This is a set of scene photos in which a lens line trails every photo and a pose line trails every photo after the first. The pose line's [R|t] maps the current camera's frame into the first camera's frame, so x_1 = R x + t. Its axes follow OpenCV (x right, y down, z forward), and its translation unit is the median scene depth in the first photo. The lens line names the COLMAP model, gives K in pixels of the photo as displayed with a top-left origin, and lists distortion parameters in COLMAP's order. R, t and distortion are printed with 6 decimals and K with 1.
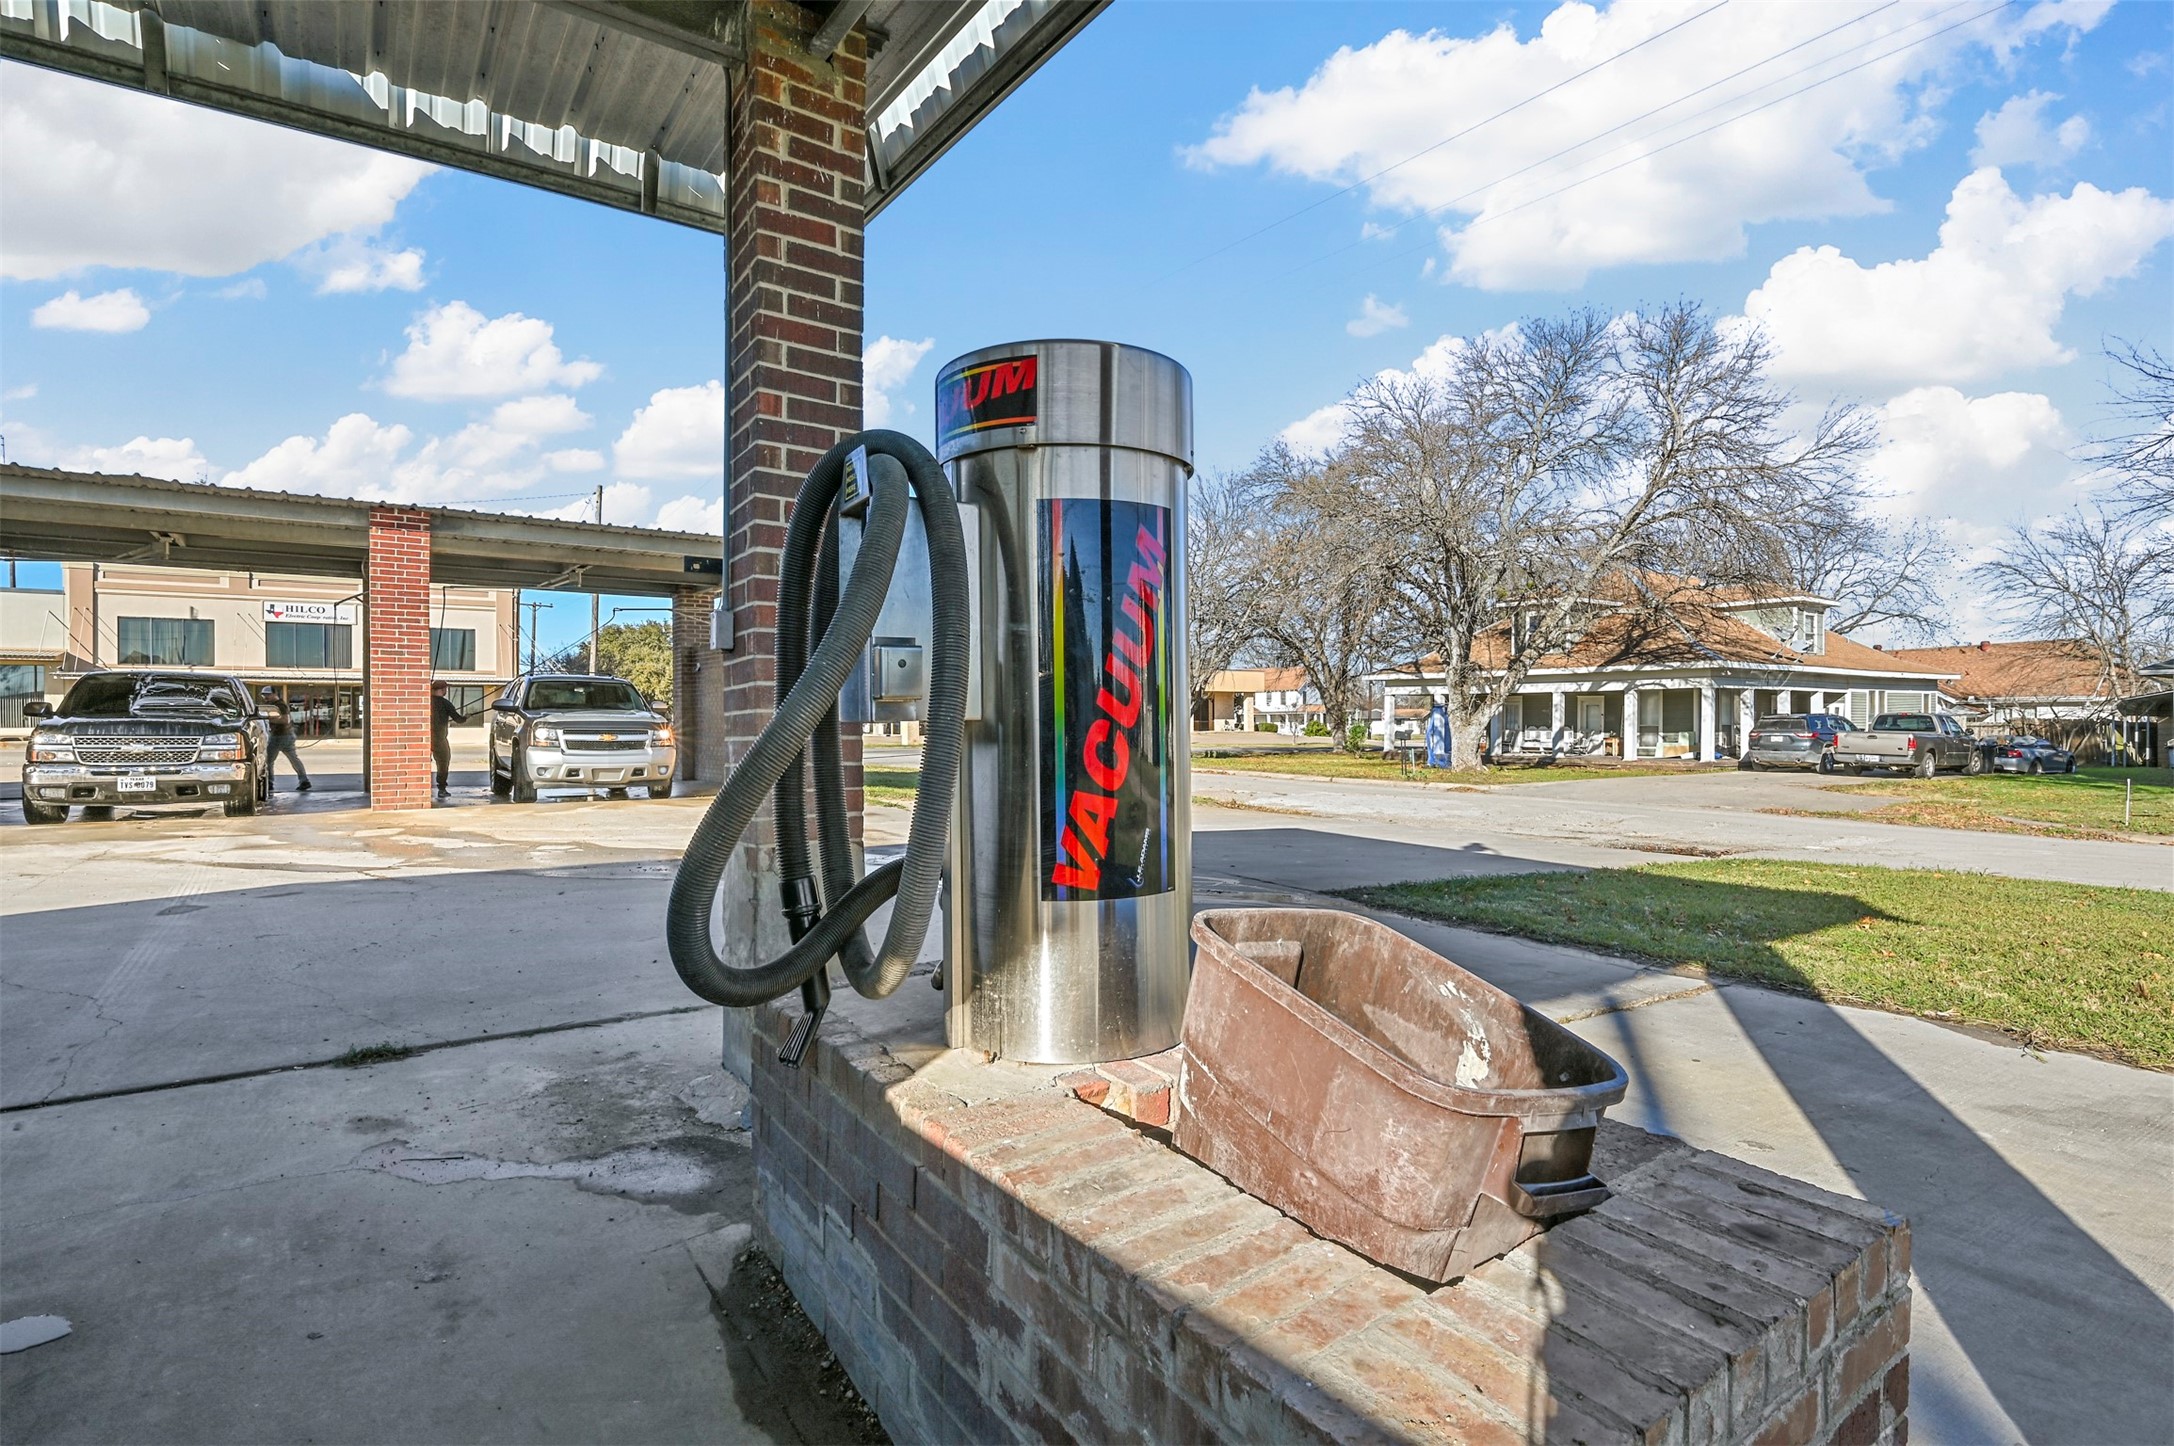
lens RADIAL K [[1066.6, 0, 1100.3], [0, 1066.6, 735.7], [0, 0, 1]] dist [0.002920, -0.001599]
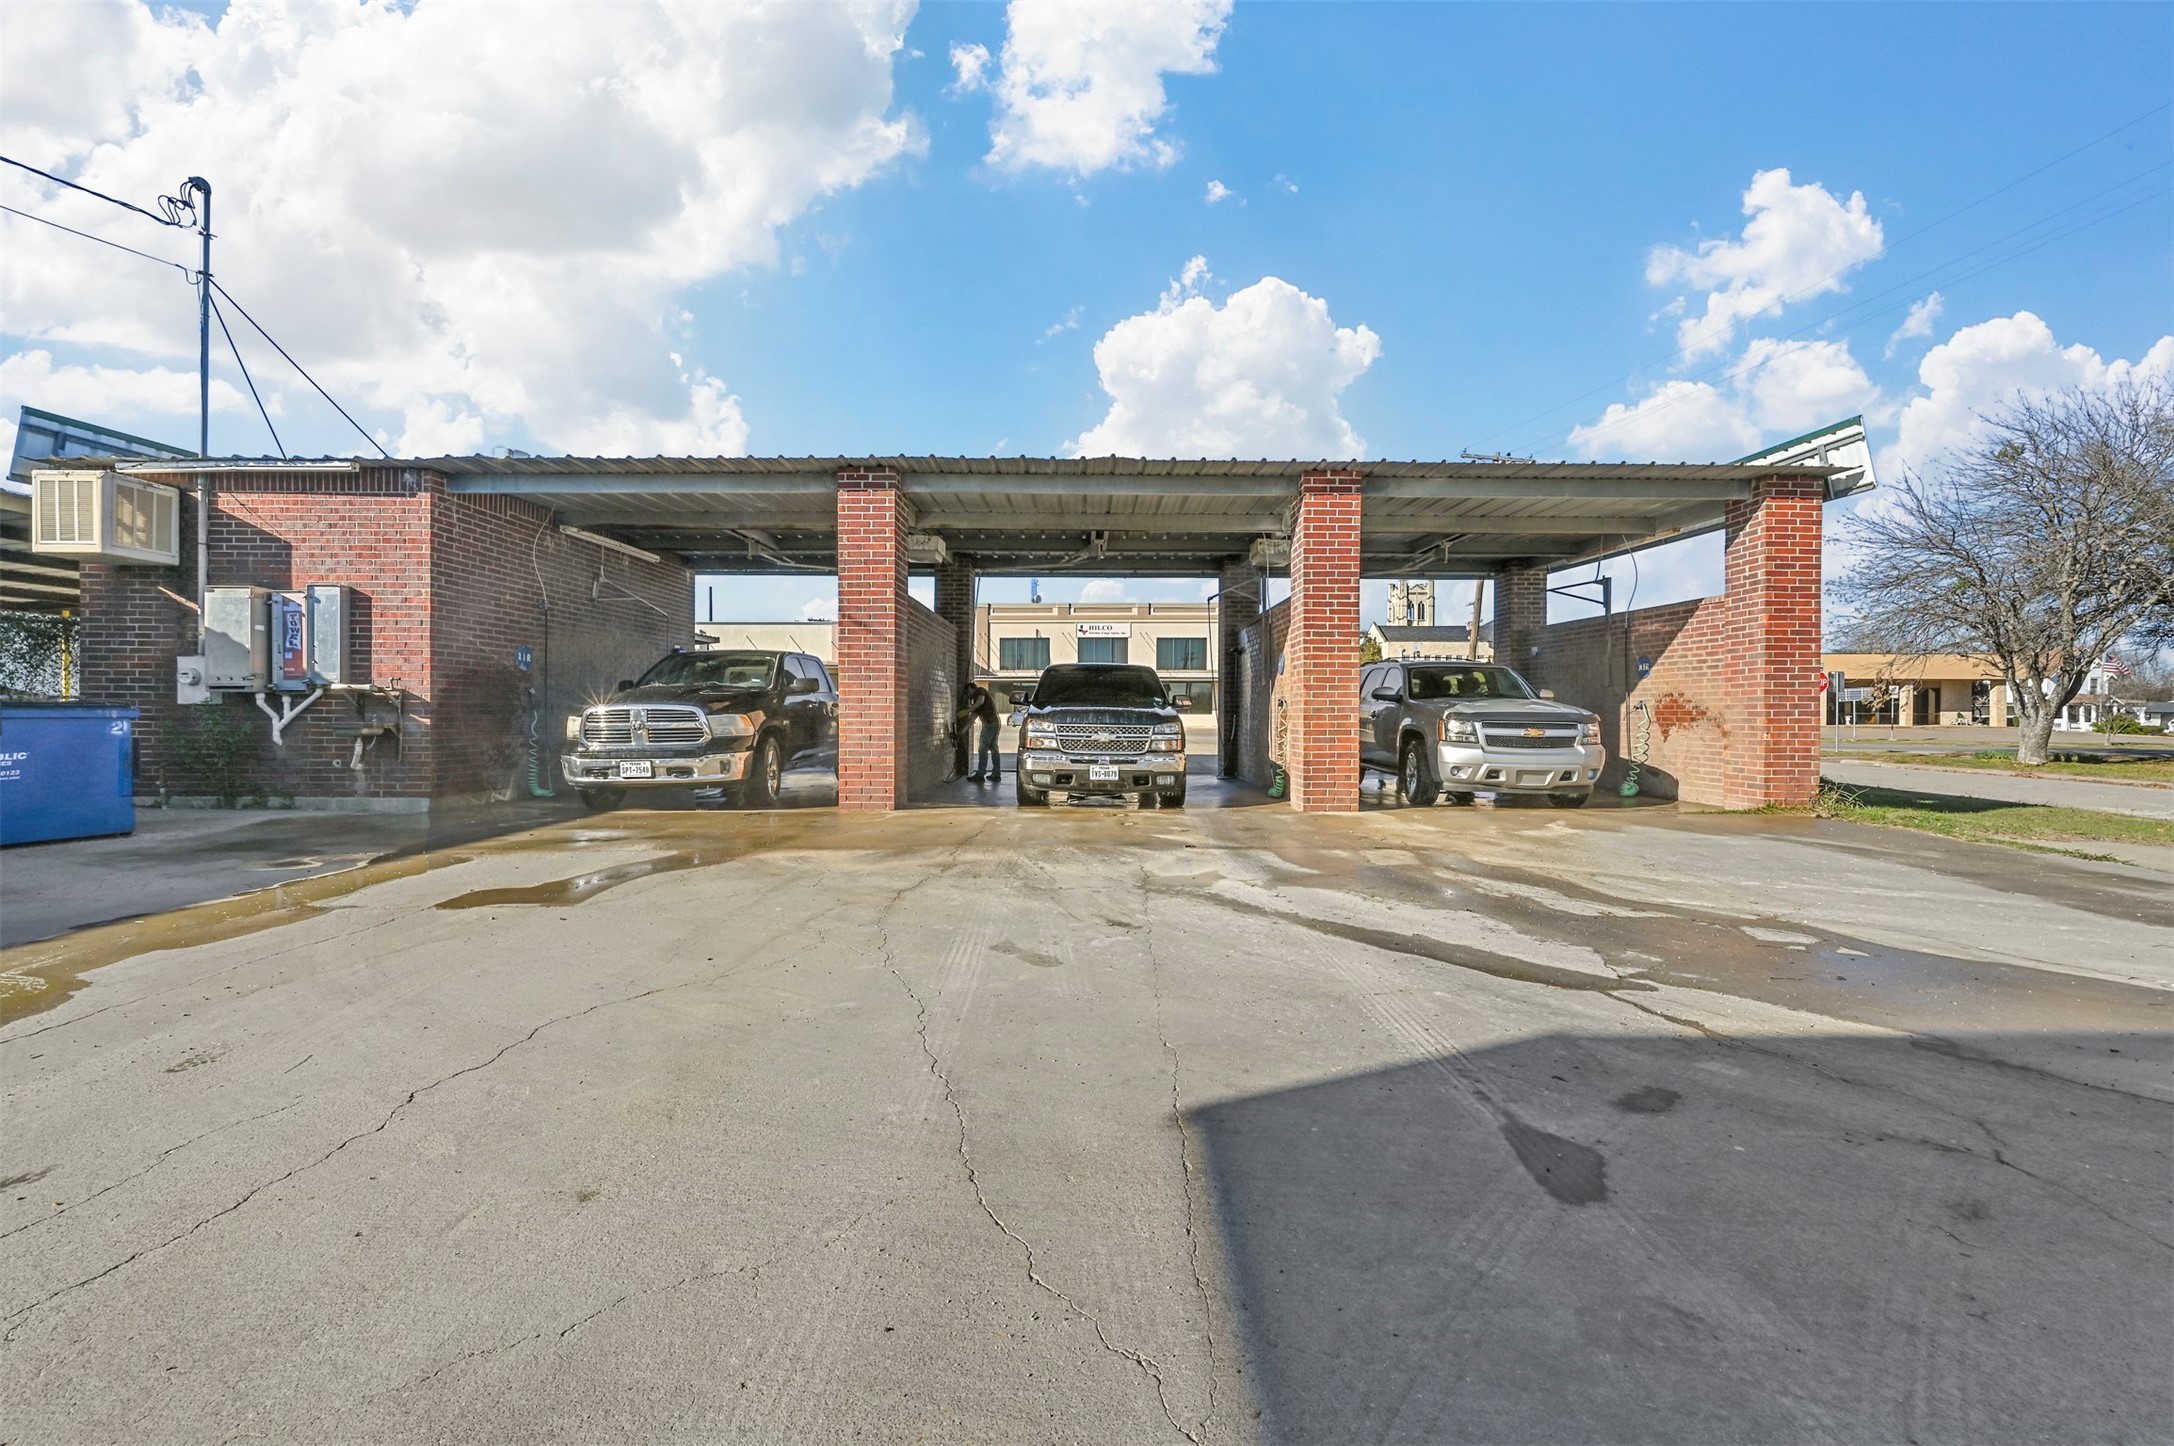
lens RADIAL K [[866.7, 0, 1083.5], [0, 866.7, 725.9], [0, 0, 1]] dist [-0.003694, 0.001239]
pose [[0.812752, 0.015498, -0.582404, -0.376958], [-0.013311, 0.999879, 0.008032, -0.004077], [0.582458, 0.001225, 0.812860, 0.279438]]
